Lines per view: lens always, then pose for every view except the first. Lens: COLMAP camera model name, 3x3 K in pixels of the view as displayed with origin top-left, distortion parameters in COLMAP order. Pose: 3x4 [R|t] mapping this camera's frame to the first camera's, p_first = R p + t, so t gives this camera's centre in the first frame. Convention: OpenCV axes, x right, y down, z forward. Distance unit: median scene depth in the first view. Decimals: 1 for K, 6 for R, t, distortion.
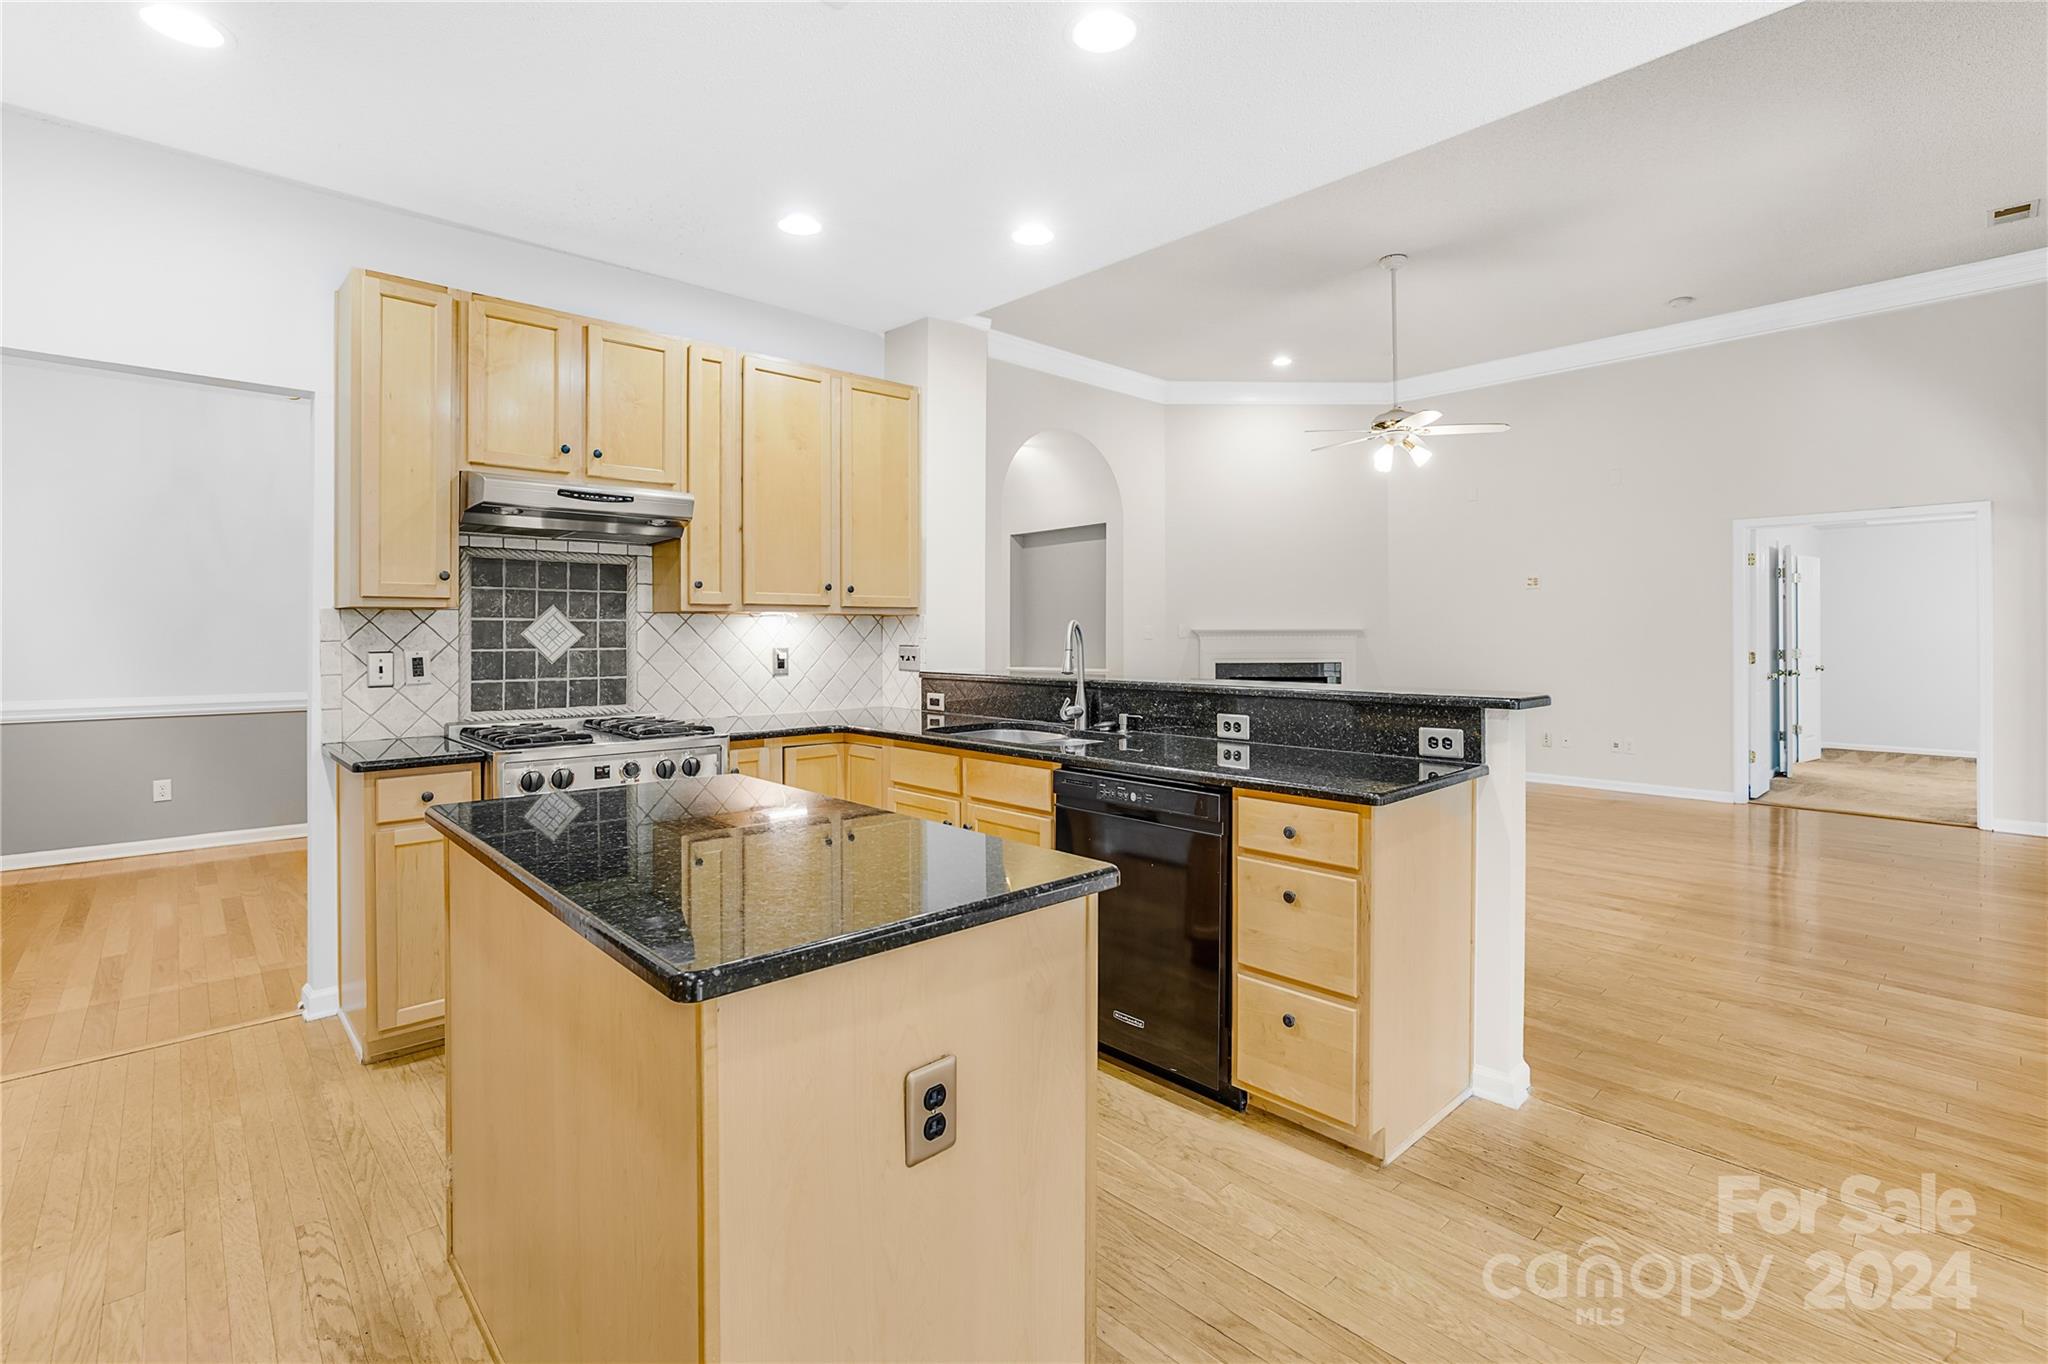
lens RADIAL K [[892.2, 0, 996.4], [0, 892.2, 632.1], [0, 0, 1]] dist [-0.025919, 0.005050]
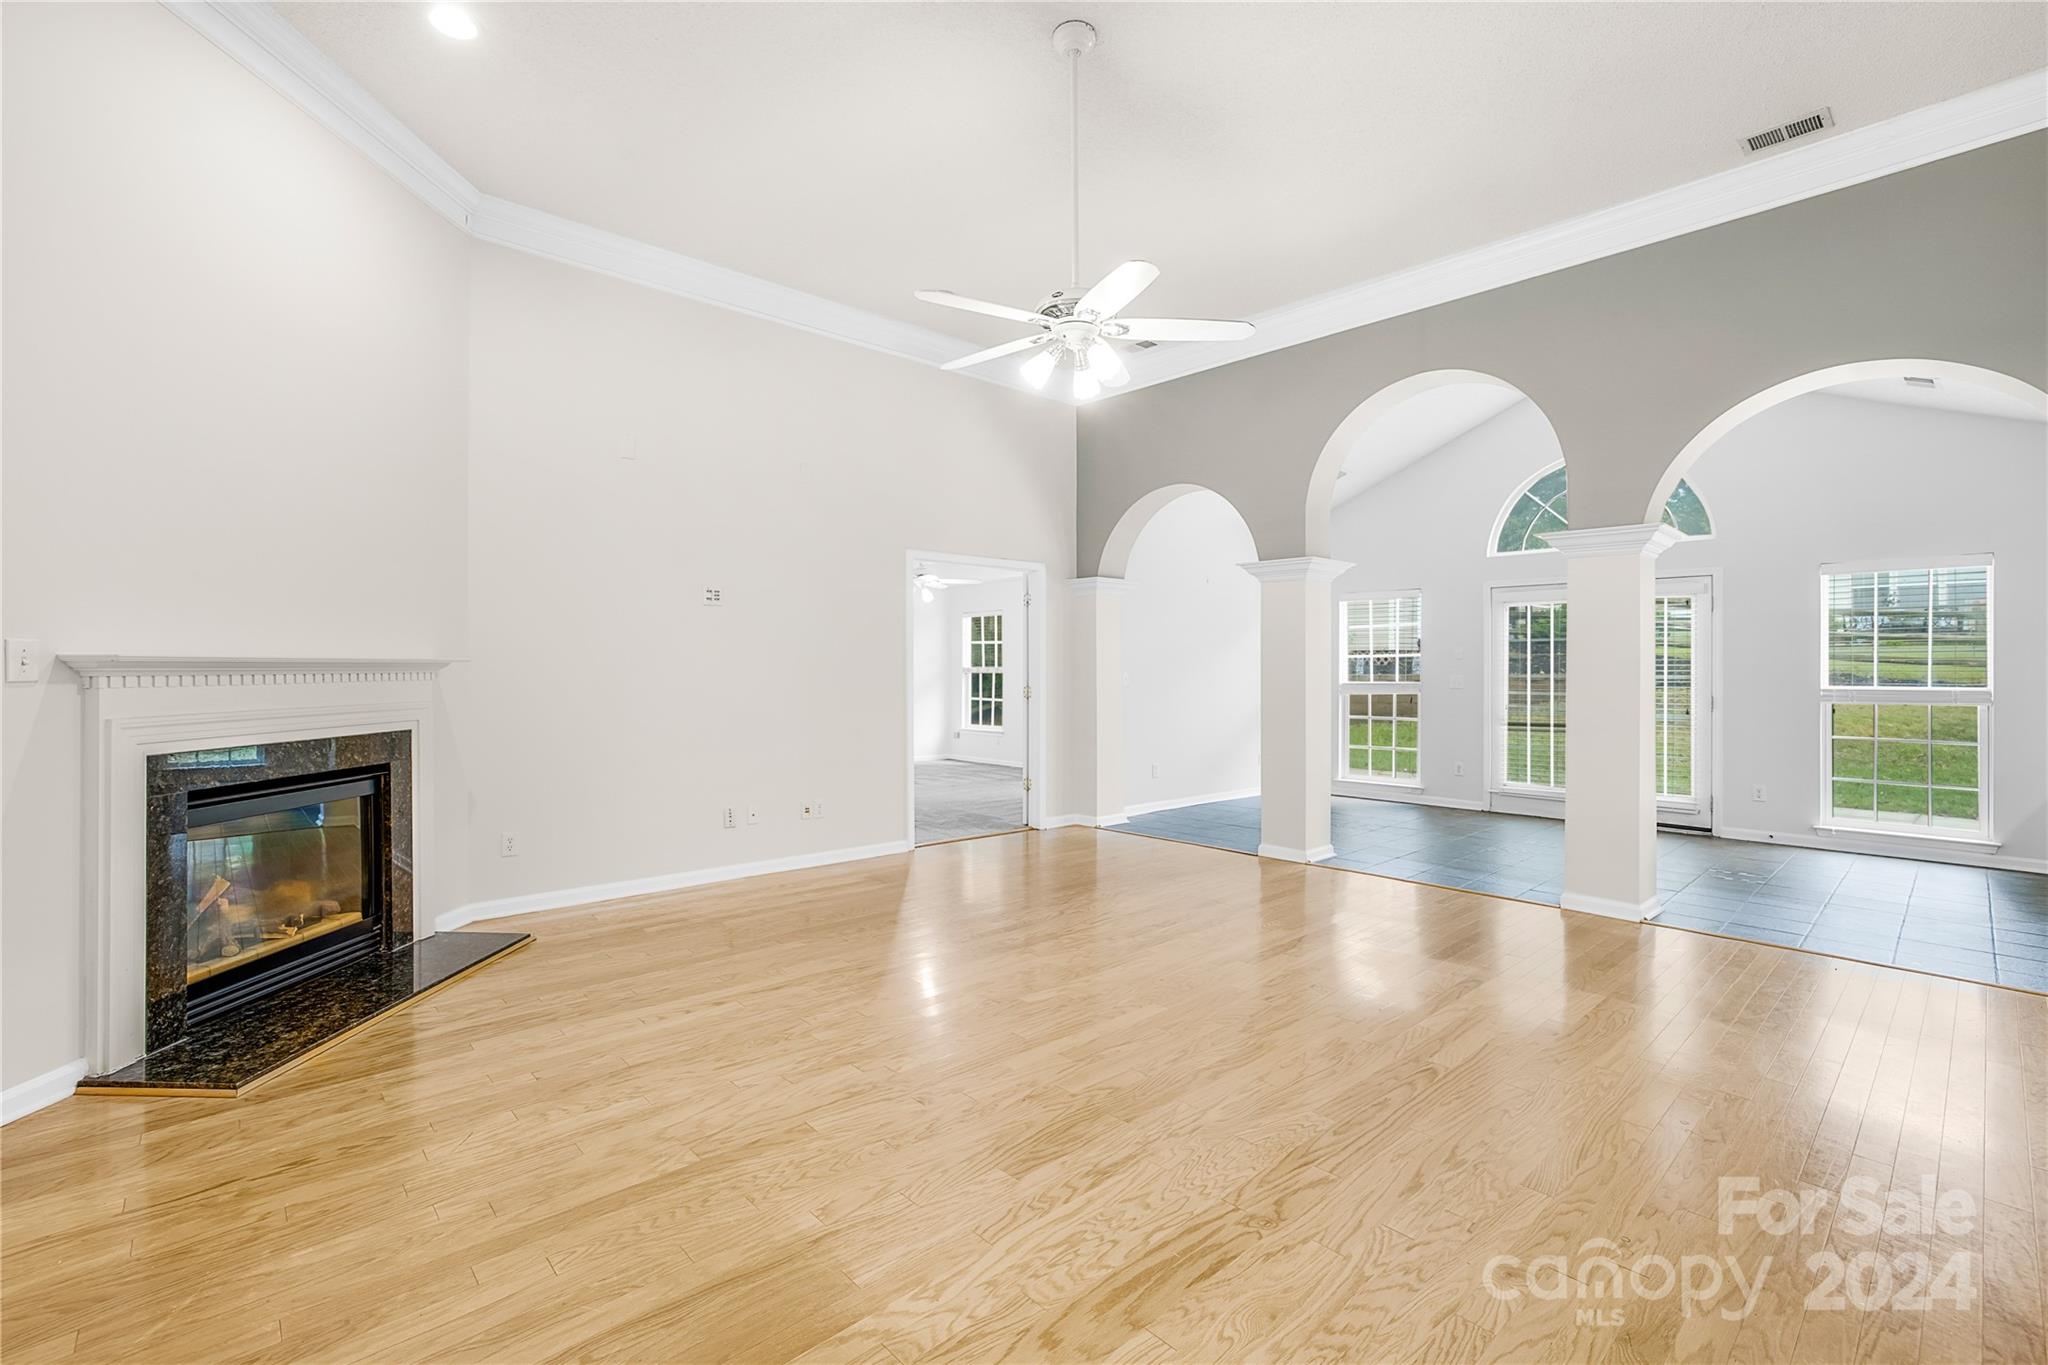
lens RADIAL K [[892.2, 0, 999.3], [0, 892.2, 674.9], [0, 0, 1]] dist [-0.025919, 0.005050]
pose [[0.015625, -0.003484, 0.999872, -0.253925], [-0.004376, 0.999984, 0.003553, 0.004935], [-0.999868, -0.004431, 0.015609, 1.937676]]
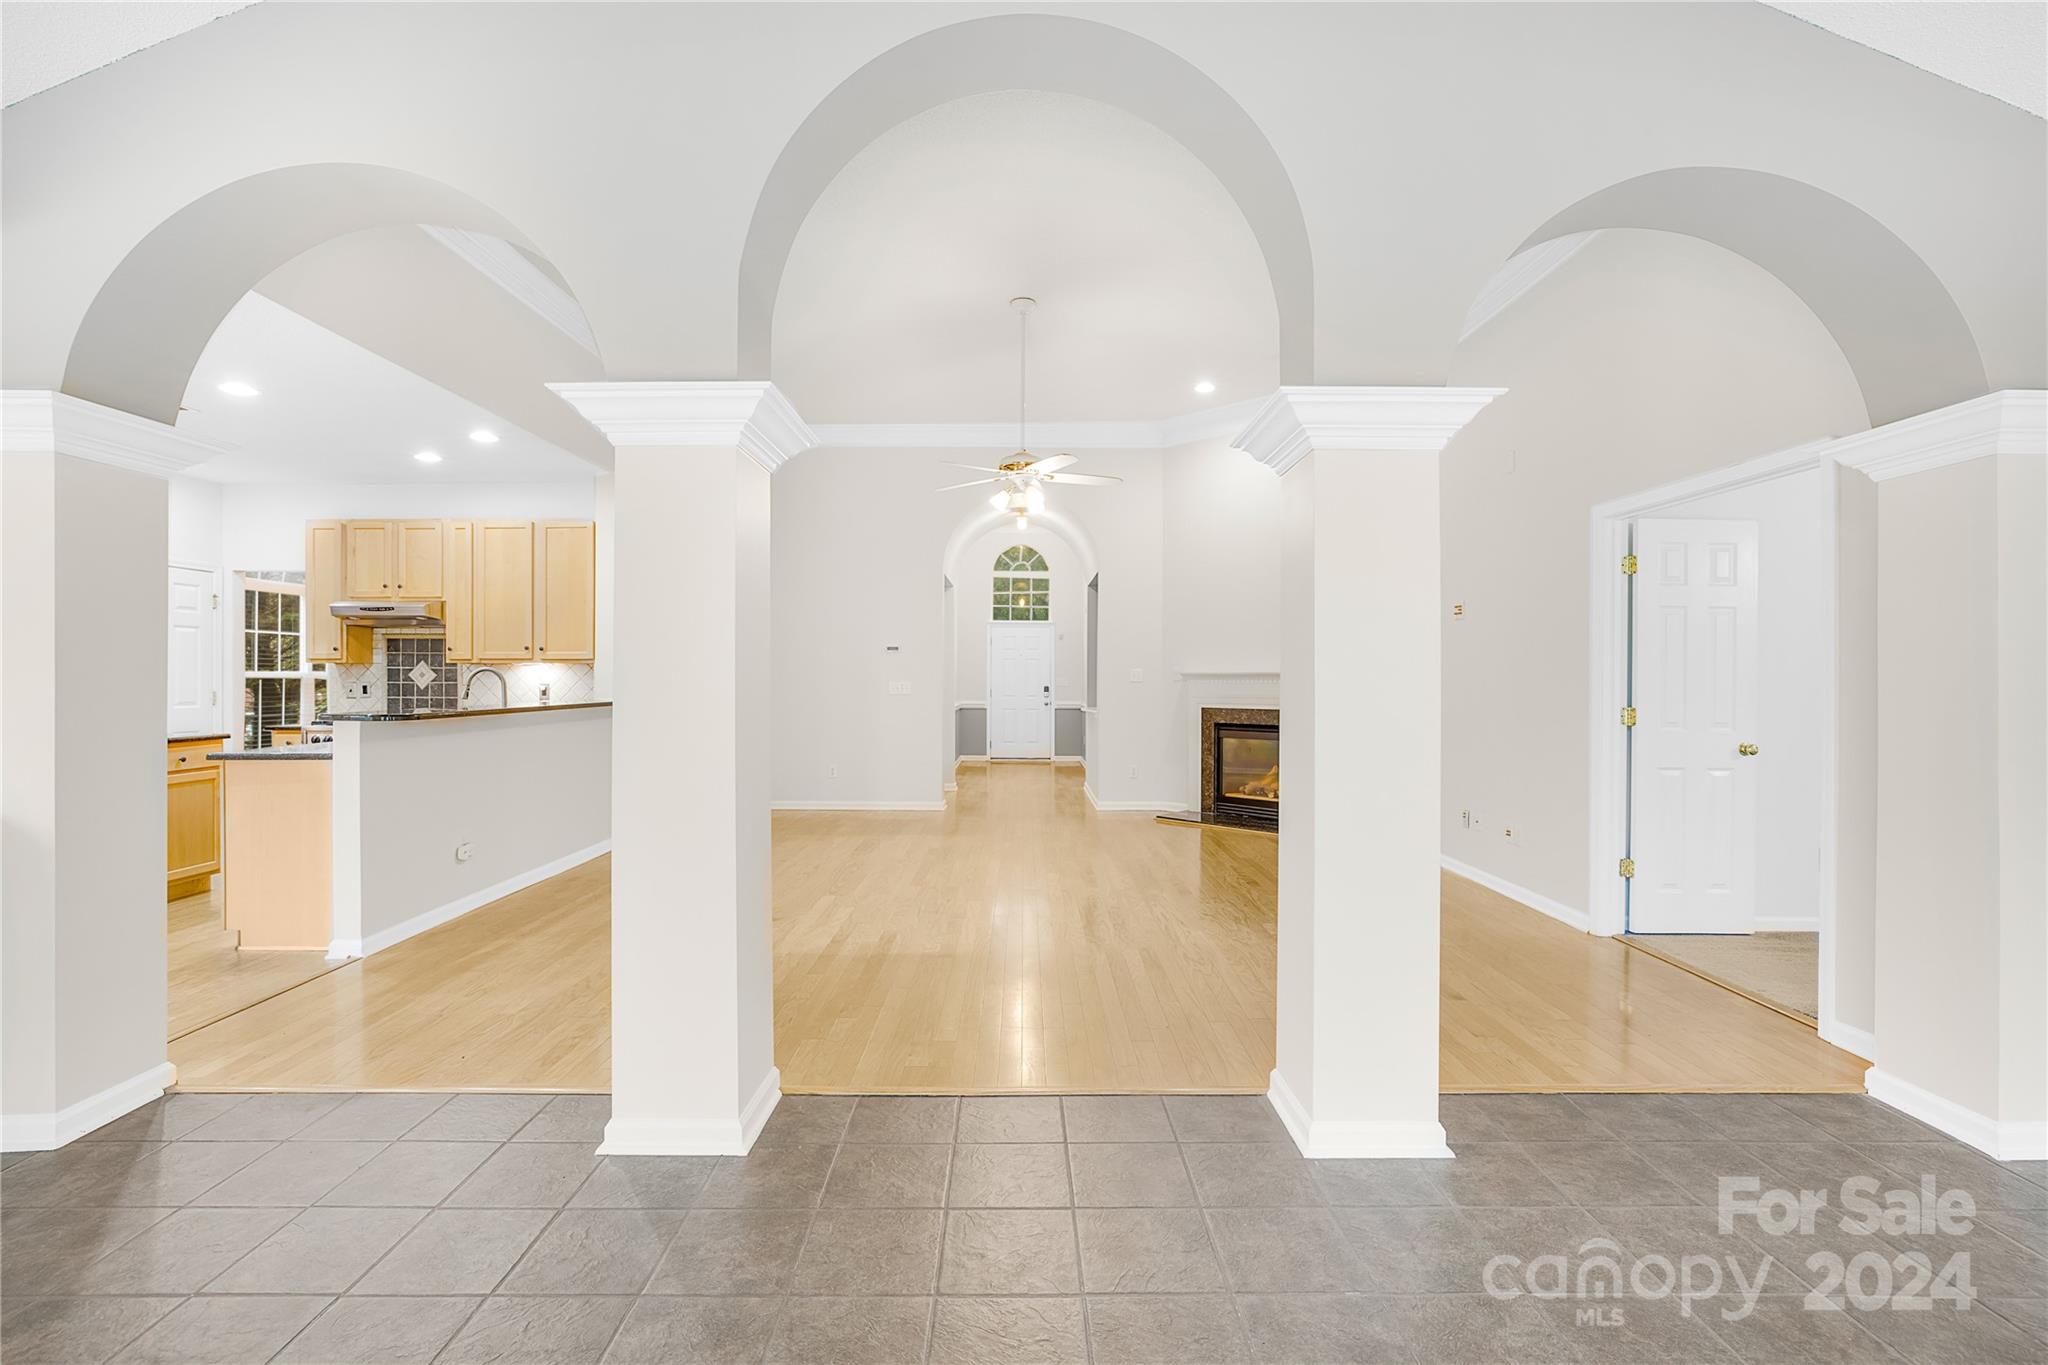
lens RADIAL K [[892.2, 0, 1029.8], [0, 892.2, 673.2], [0, 0, 1]] dist [-0.025919, 0.005050]
pose [[0.736923, -0.000404, -0.675976, 2.074709], [-0.001967, 0.999994, -0.002742, 0.001353], [0.675973, 0.003350, 0.736918, 0.510784]]
